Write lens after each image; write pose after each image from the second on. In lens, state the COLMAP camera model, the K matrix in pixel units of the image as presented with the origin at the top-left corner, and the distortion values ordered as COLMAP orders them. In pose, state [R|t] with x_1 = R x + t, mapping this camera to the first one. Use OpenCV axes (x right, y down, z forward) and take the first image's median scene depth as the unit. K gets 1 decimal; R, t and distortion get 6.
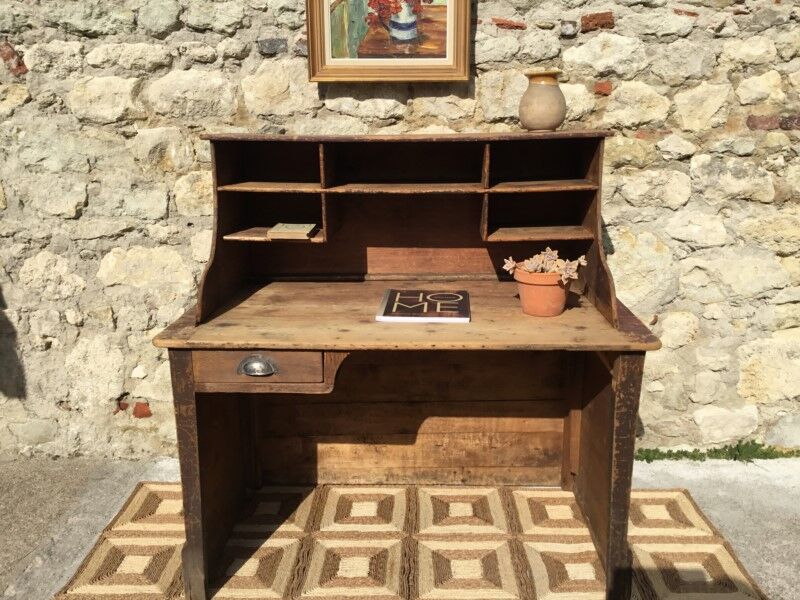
lens RADIAL K [[718.5, 0, 404.0], [0, 718.5, 302.4], [0, 0, 1]] dist [0.122443, -0.262931]
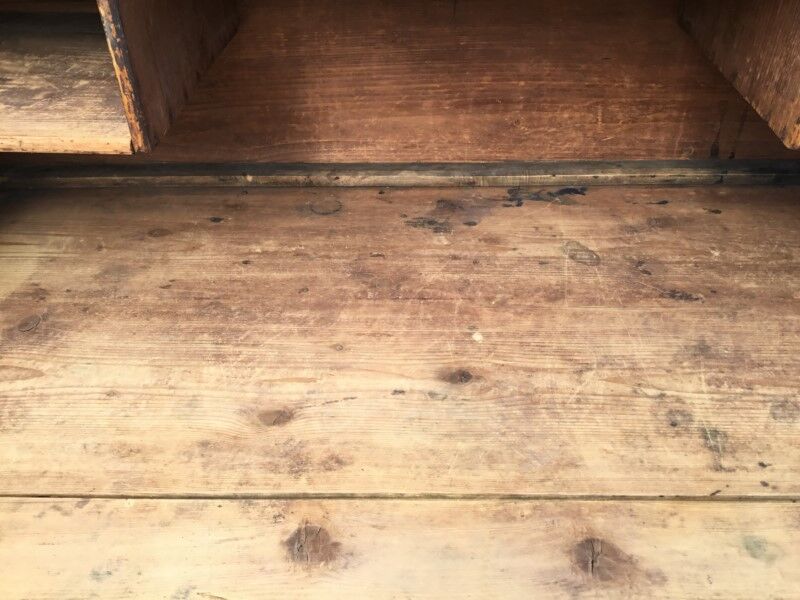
lens RADIAL K [[718.5, 0, 404.0], [0, 718.5, 302.4], [0, 0, 1]] dist [0.122443, -0.262931]
pose [[0.999883, -0.011771, 0.009808, -0.018747], [0.006979, 0.919757, 0.392427, -0.109759], [-0.013640, -0.392313, 0.919731, 0.616320]]
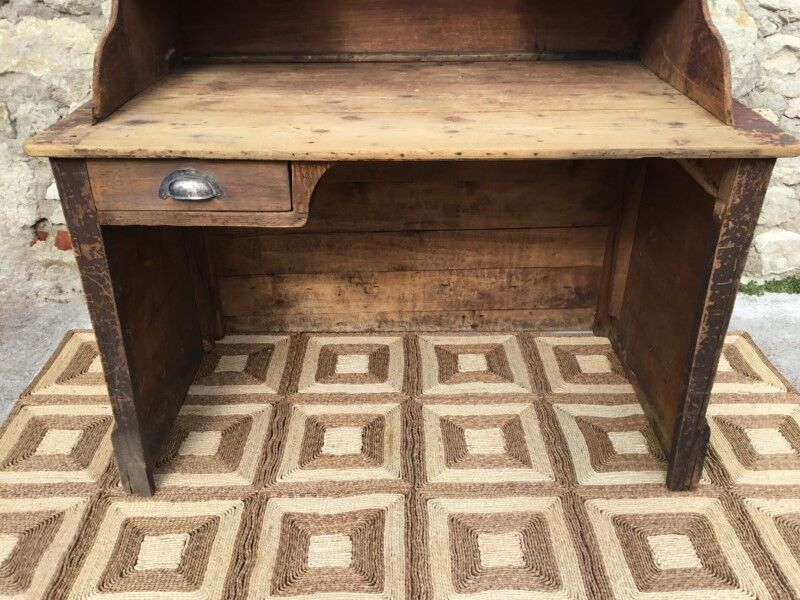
lens RADIAL K [[721.7, 0, 403.5], [0, 721.7, 302.3], [0, 0, 1]] dist [0.104268, -0.204400]
pose [[0.999533, -0.010690, 0.028632, -0.020055], [0.003190, 0.968201, 0.250151, 0.018136], [-0.030395, -0.249943, 0.967783, 0.230333]]
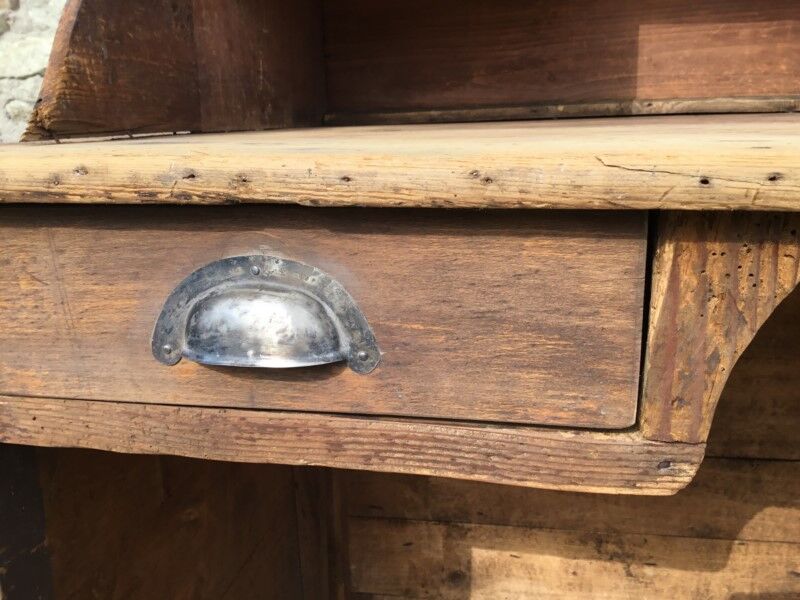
lens RADIAL K [[731.5, 0, 407.7], [0, 731.5, 302.5], [0, 0, 1]] dist [0.083531, -0.193889]
pose [[0.986776, 0.025170, -0.160122, -0.098402], [-0.024769, 0.999683, 0.004502, 0.058867], [0.160185, -0.000476, 0.987087, 0.588662]]
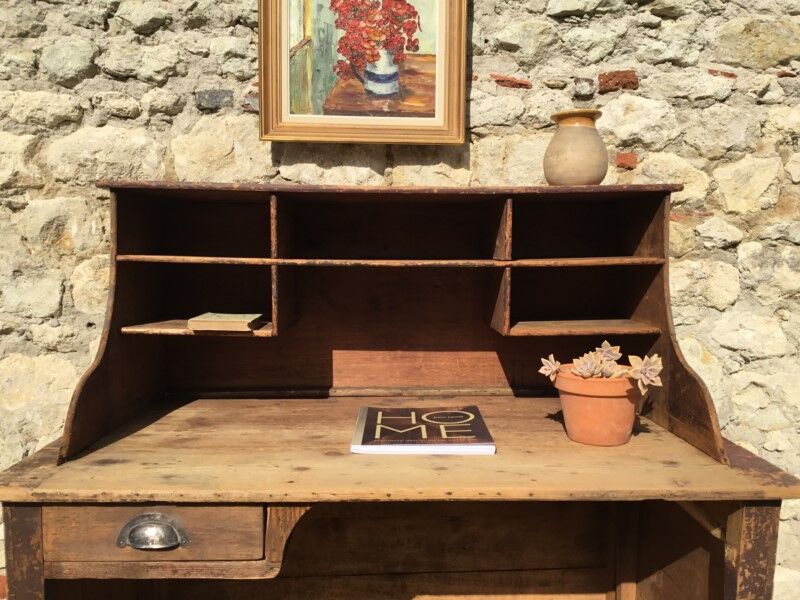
lens RADIAL K [[721.7, 0, 403.5], [0, 721.7, 302.3], [0, 0, 1]] dist [0.104268, -0.204400]
pose [[0.997696, 0.008754, 0.067273, -0.027722], [0.003828, 0.982795, -0.184659, 0.009980], [-0.067733, 0.184491, 0.980498, 0.256158]]
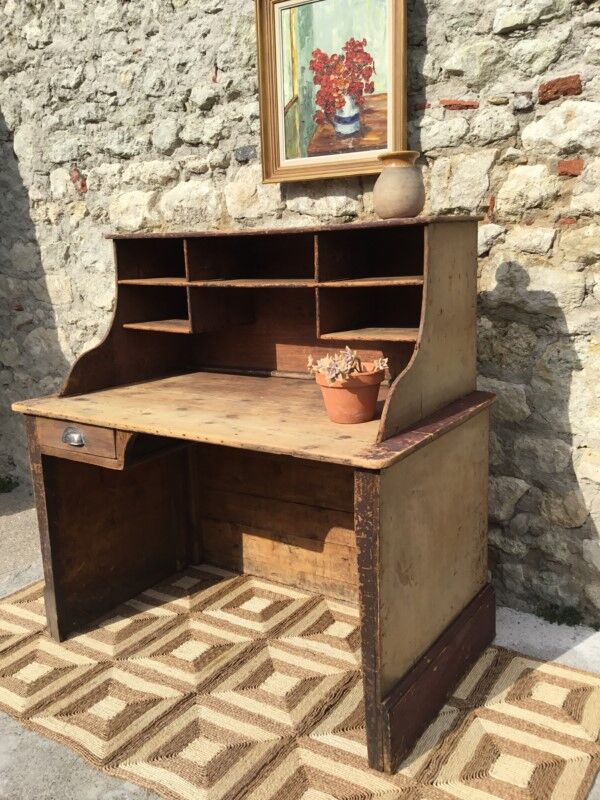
lens RADIAL K [[718.5, 0, 302.1], [0, 718.5, 396.8], [0, 0, 1]] dist [0.122443, -0.262931]
pose [[0.847241, 0.087012, -0.524034, 0.481059], [-0.101945, 0.994790, 0.000355, -0.006740], [0.521334, 0.053122, 0.851697, 0.159014]]
